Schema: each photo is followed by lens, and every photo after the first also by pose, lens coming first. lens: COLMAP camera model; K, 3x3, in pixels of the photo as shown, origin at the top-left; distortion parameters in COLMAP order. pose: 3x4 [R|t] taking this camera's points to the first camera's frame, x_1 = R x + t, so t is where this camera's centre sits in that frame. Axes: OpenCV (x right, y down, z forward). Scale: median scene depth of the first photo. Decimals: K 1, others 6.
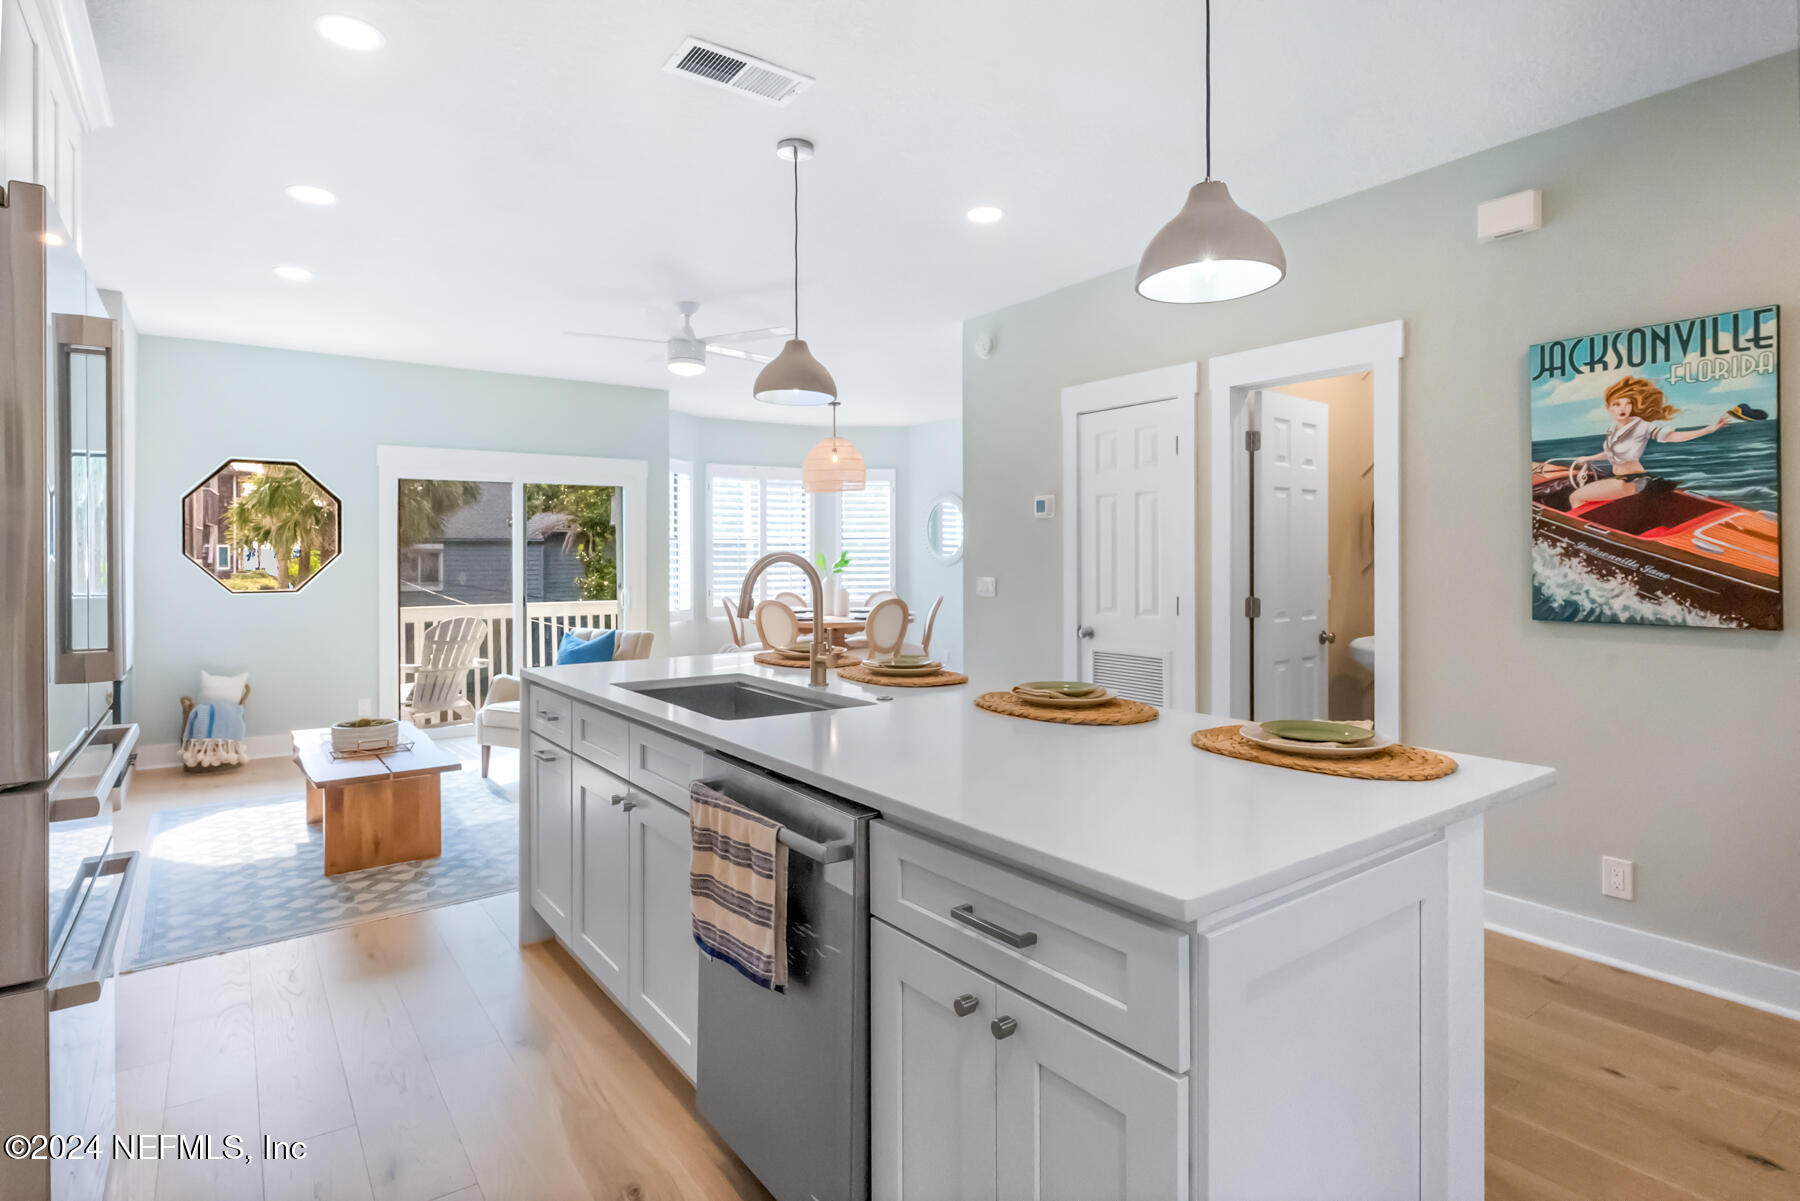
lens RADIAL K [[933.4, 0, 893.0], [0, 933.4, 554.5], [0, 0, 1]] dist [-0.005292, -0.000980]
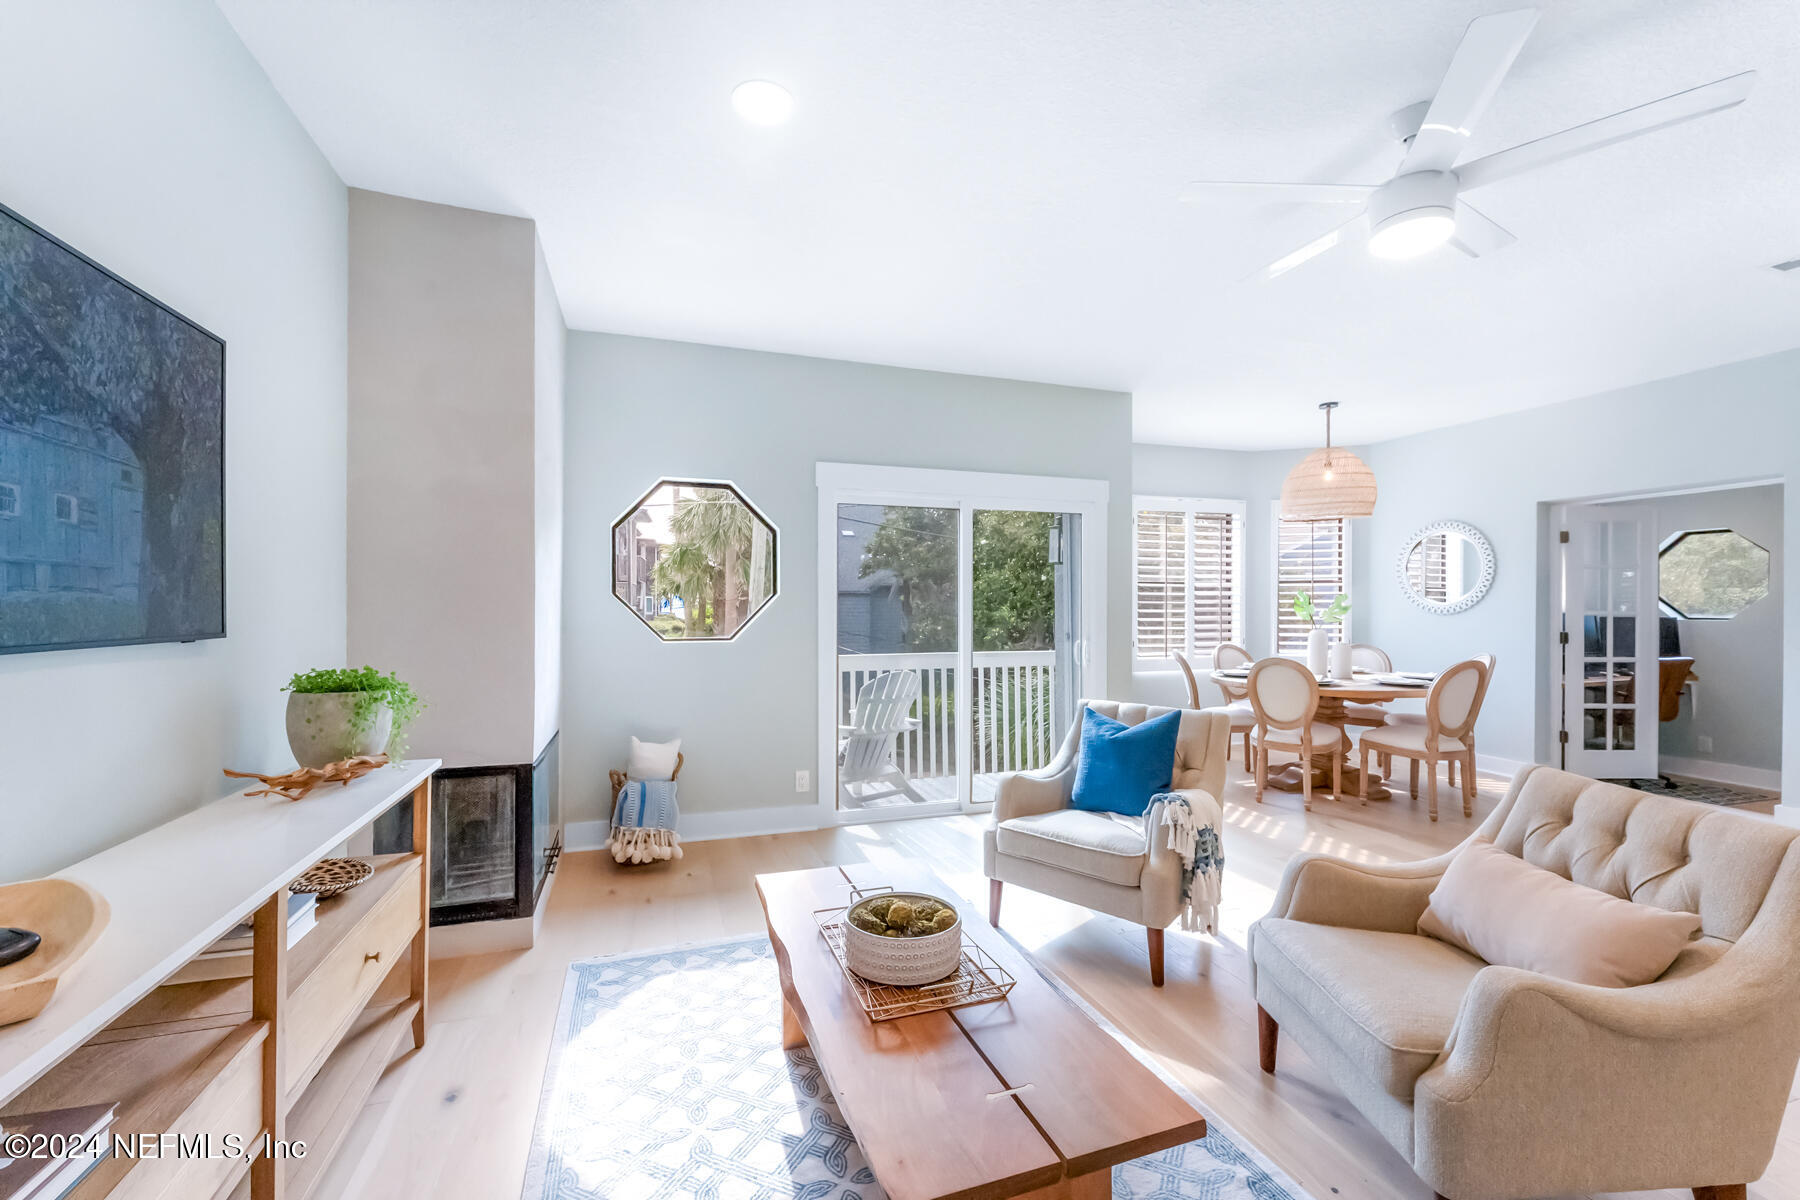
lens RADIAL K [[719.8, 0, 888.0], [0, 719.8, 611.2], [0, 0, 1]] dist [-0.000630, 0.000030]
pose [[0.954654, 0.006285, -0.297650, -0.383915], [-0.003877, 0.999955, 0.008680, 0.010727], [0.297691, -0.007133, 0.954636, 0.522333]]
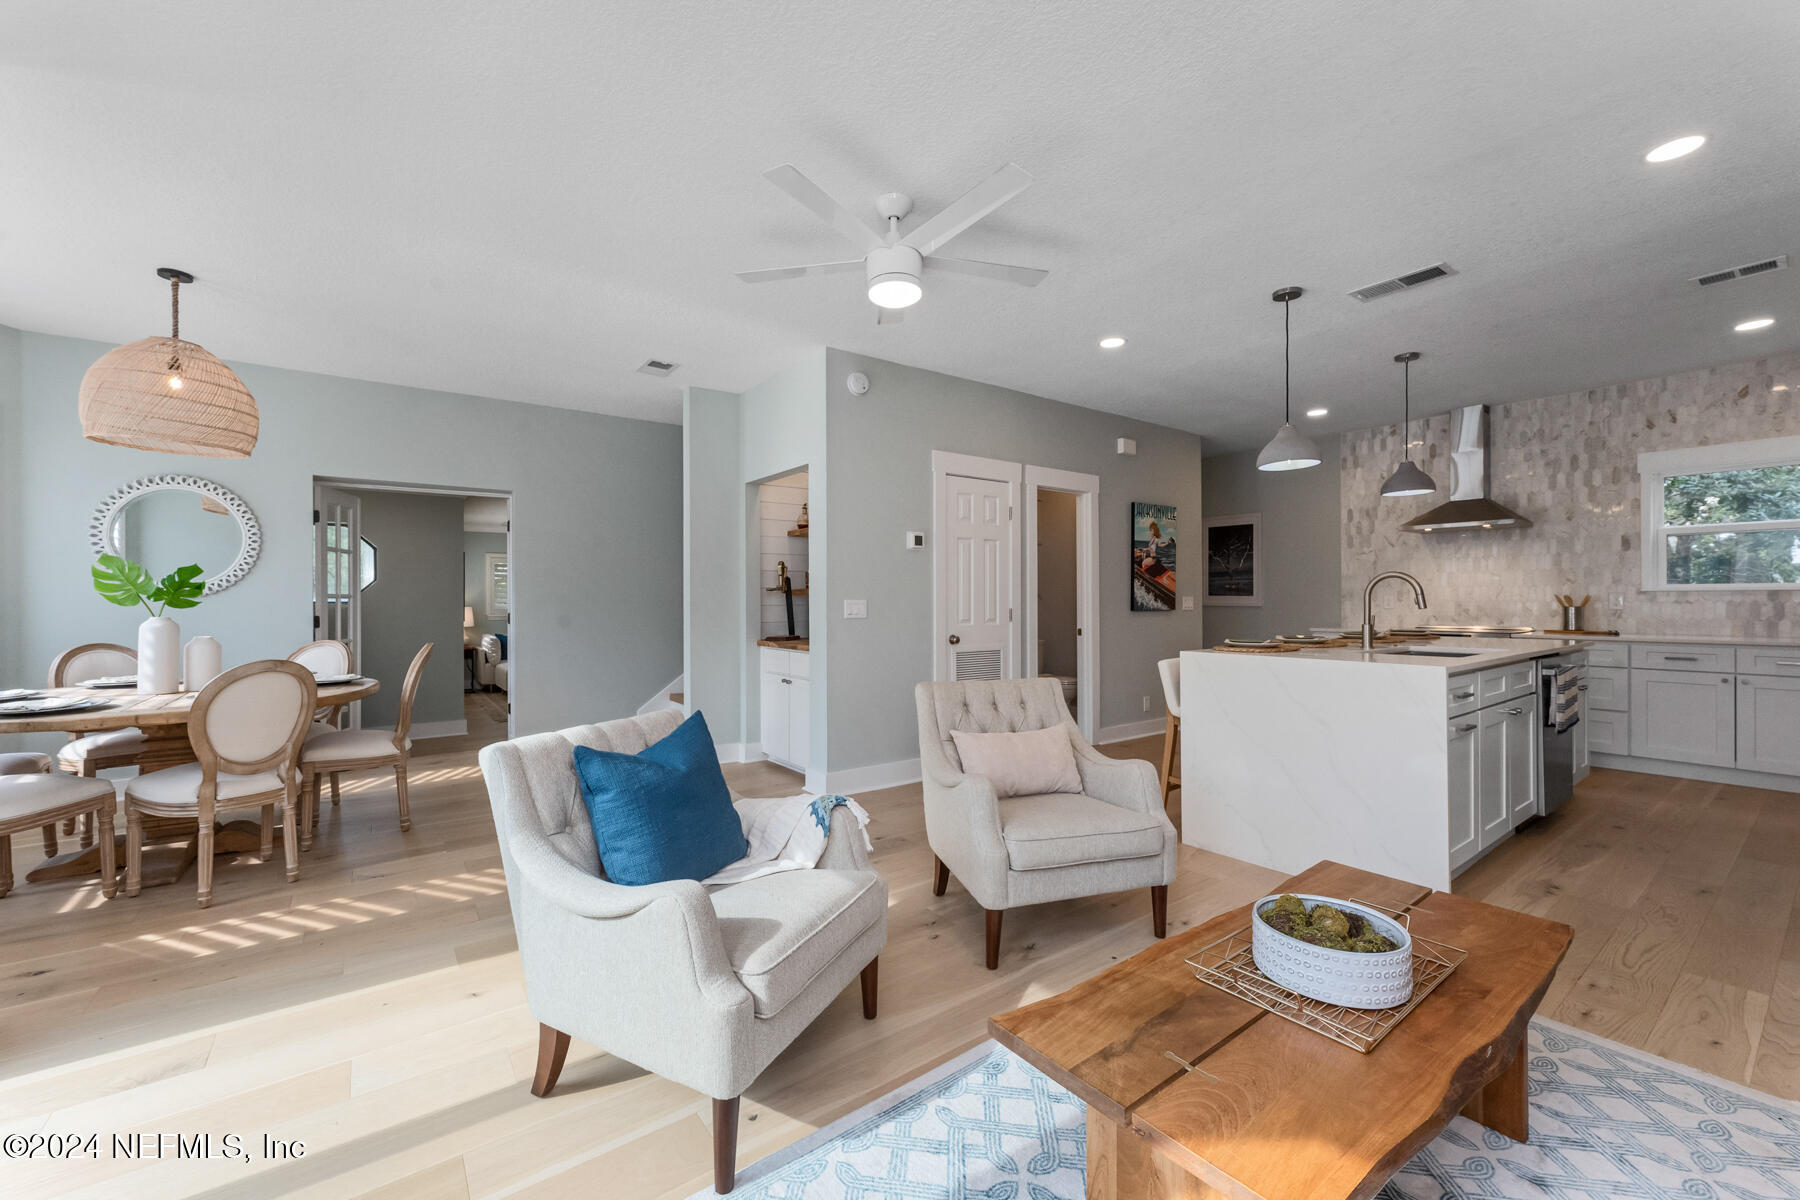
lens RADIAL K [[711.1, 0, 900.0], [0, 711.1, 600.0], [0, 0, 1]] dist [0.002662, 0.000340]
pose [[-0.011930, 0.002468, 0.999926, -0.748011], [0.001403, 0.999996, -0.002452, 0.027261], [-0.999928, 0.001374, -0.011933, 1.004032]]
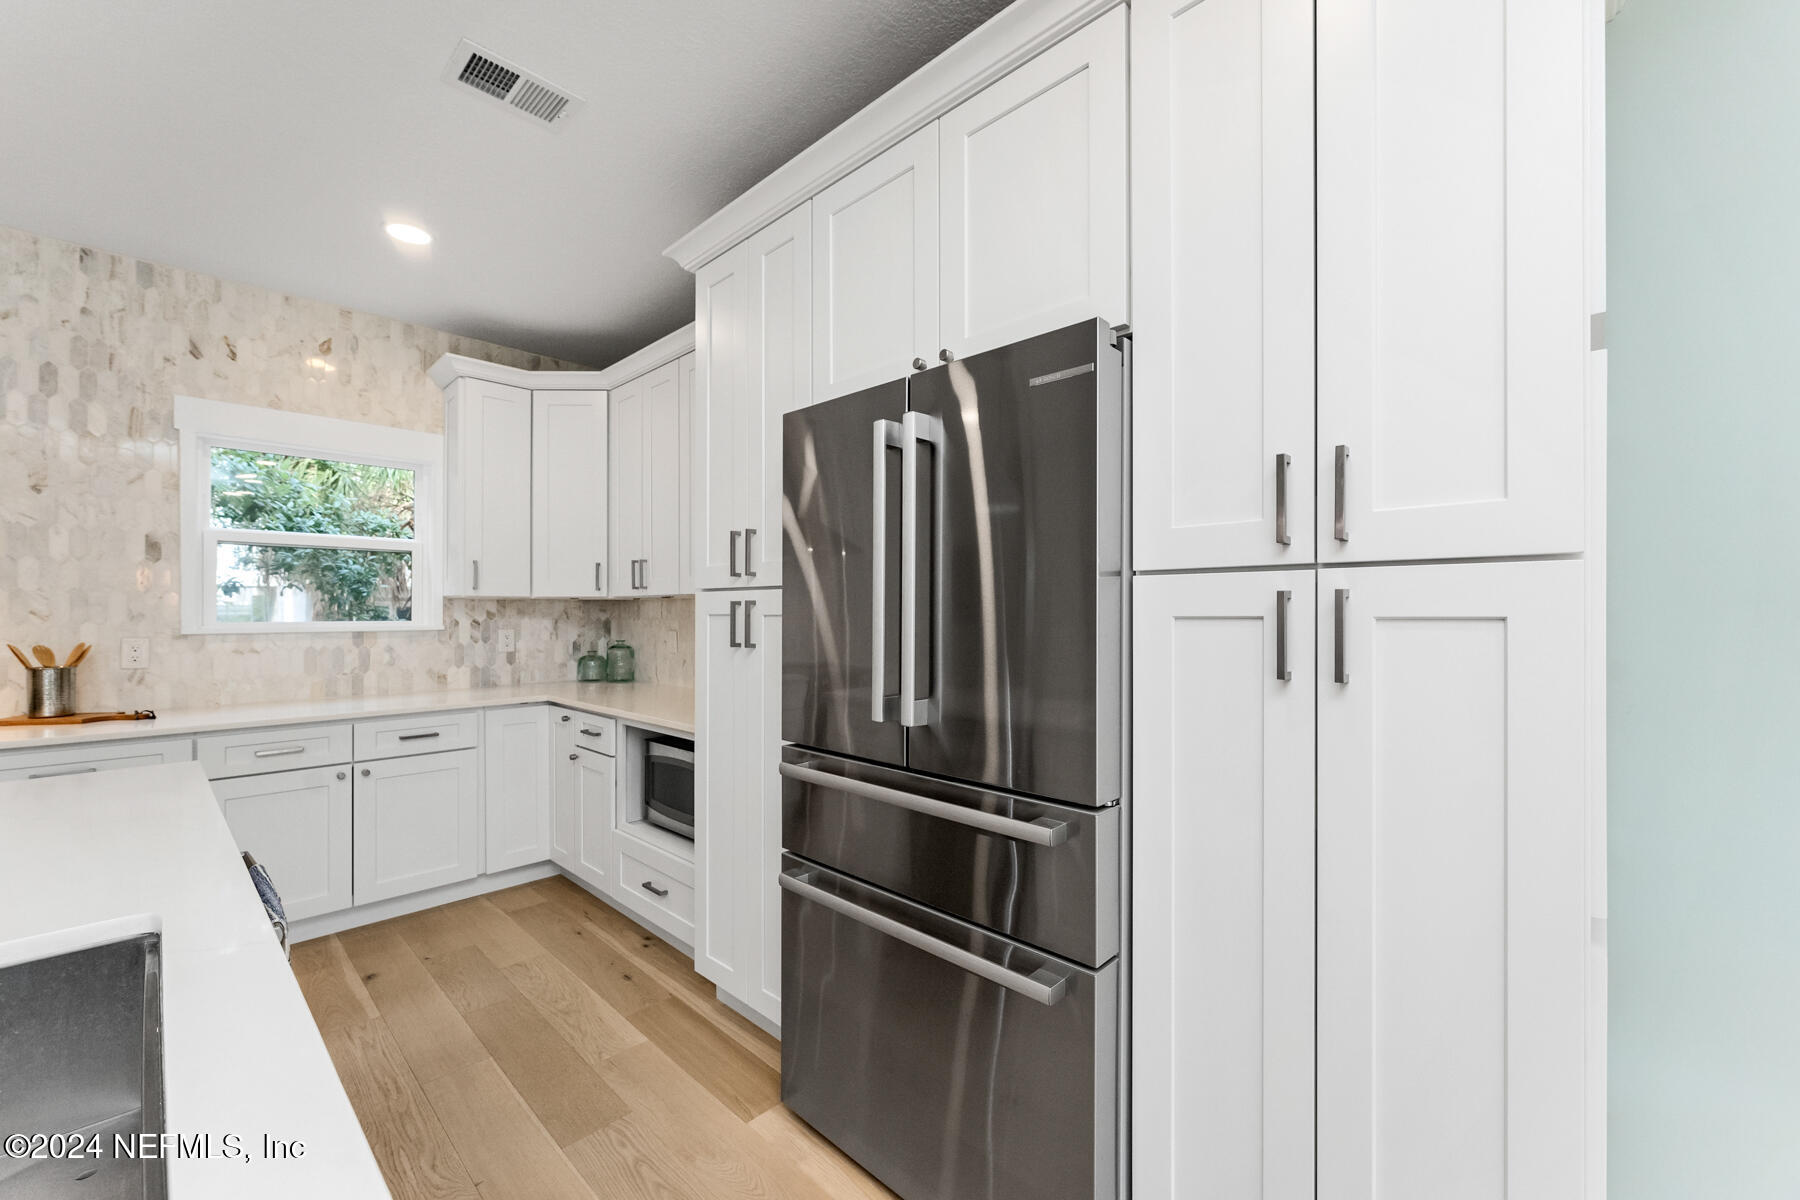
lens RADIAL K [[715.0, 0, 899.9], [0, 715.0, 609.9], [0, 0, 1]] dist [-0.000001, 0.000263]
pose [[-0.983821, 0.004818, -0.179088, -0.228868], [0.005395, 0.999982, -0.002735, -0.001208], [0.179071, -0.003657, -0.983829, 0.625119]]
